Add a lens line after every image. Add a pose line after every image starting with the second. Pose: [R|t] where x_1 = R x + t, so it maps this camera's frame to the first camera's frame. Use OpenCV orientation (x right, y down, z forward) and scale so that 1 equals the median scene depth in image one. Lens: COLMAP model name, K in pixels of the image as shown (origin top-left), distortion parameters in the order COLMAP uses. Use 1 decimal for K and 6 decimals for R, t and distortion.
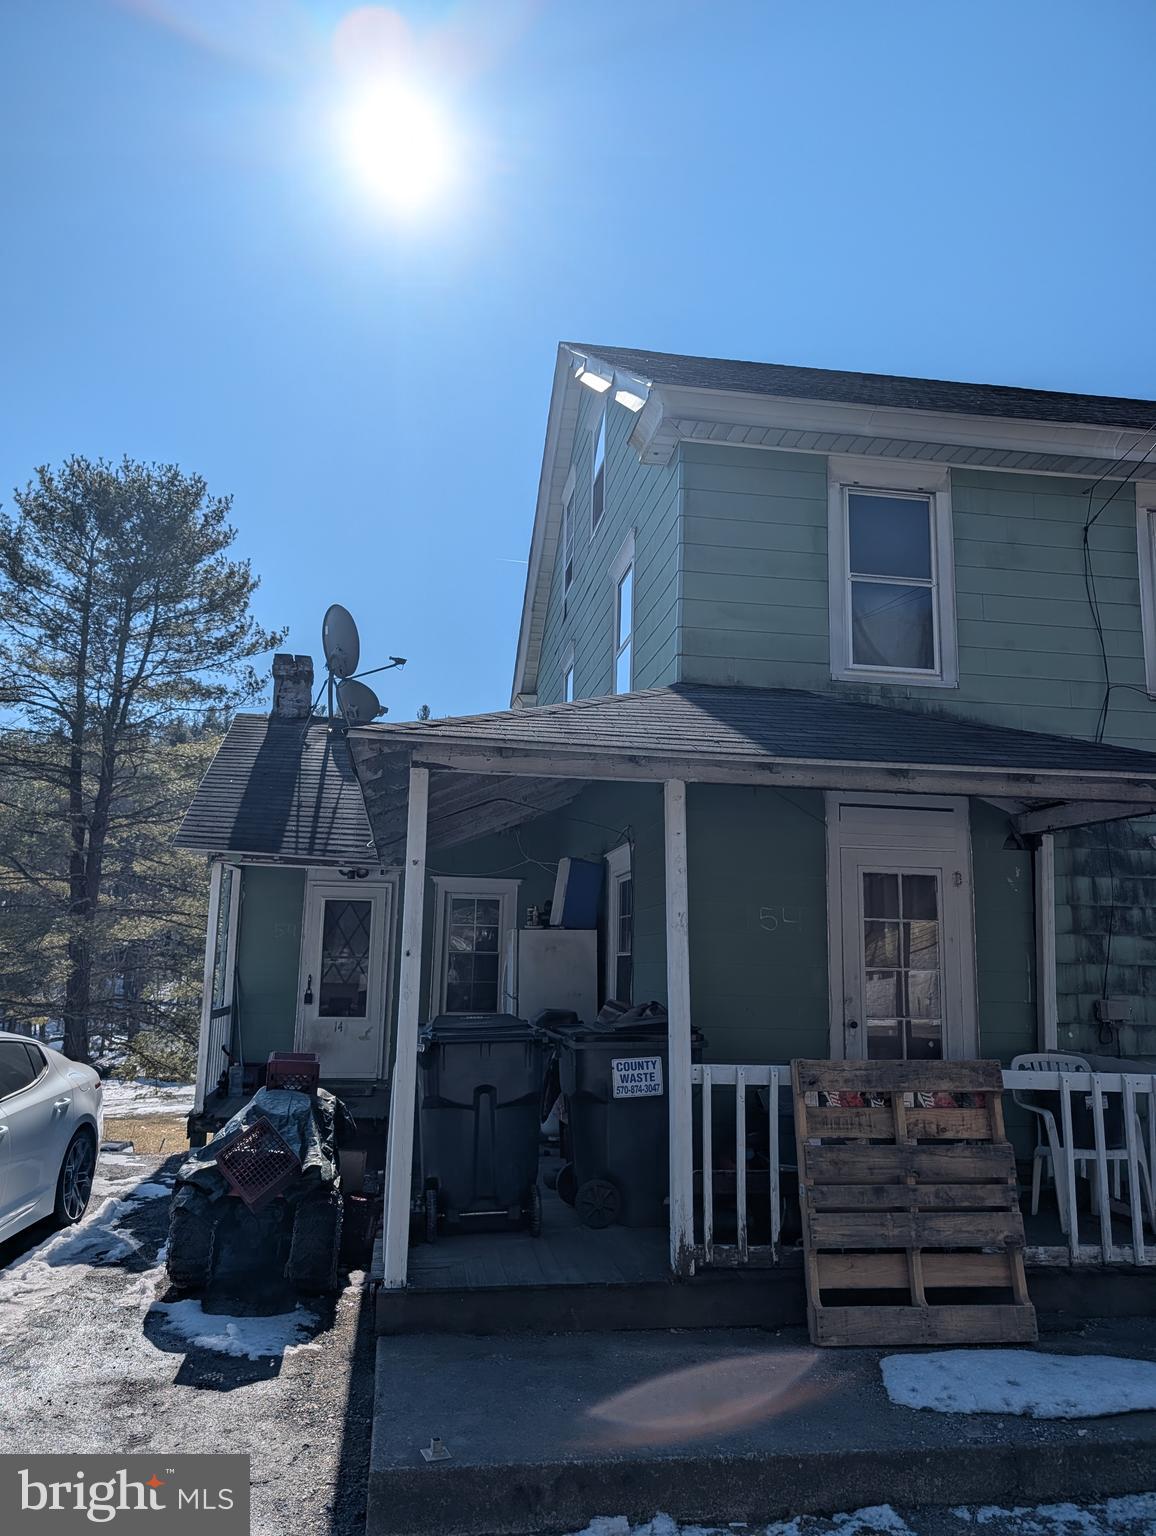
lens RADIAL K [[1108.8, 0, 572.2], [0, 1108.8, 761.7], [0, 0, 1]] dist [-0.006055, -0.001581]
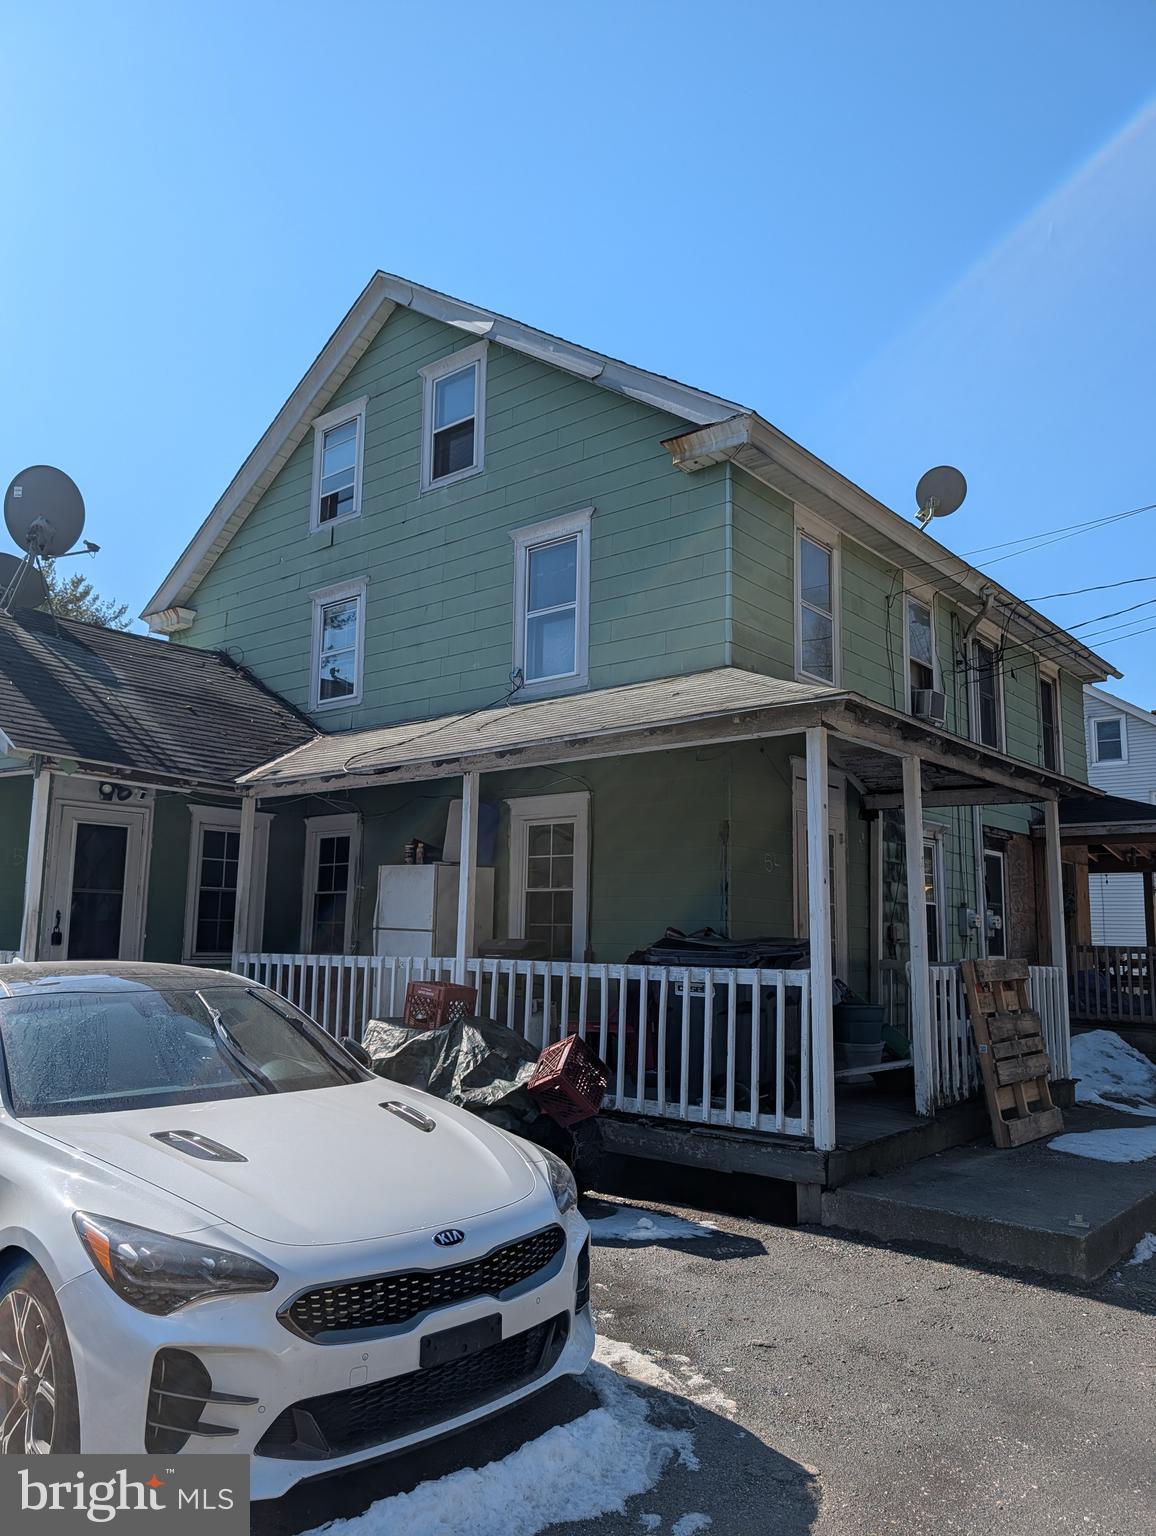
lens RADIAL K [[1108.8, 0, 574.8], [0, 1108.8, 773.0], [0, 0, 1]] dist [-0.006055, -0.001581]
pose [[0.743039, 0.089762, 0.663201, -1.141888], [-0.121690, 0.992566, 0.001999, 0.090332], [-0.658092, -0.082190, 0.748438, 0.287875]]
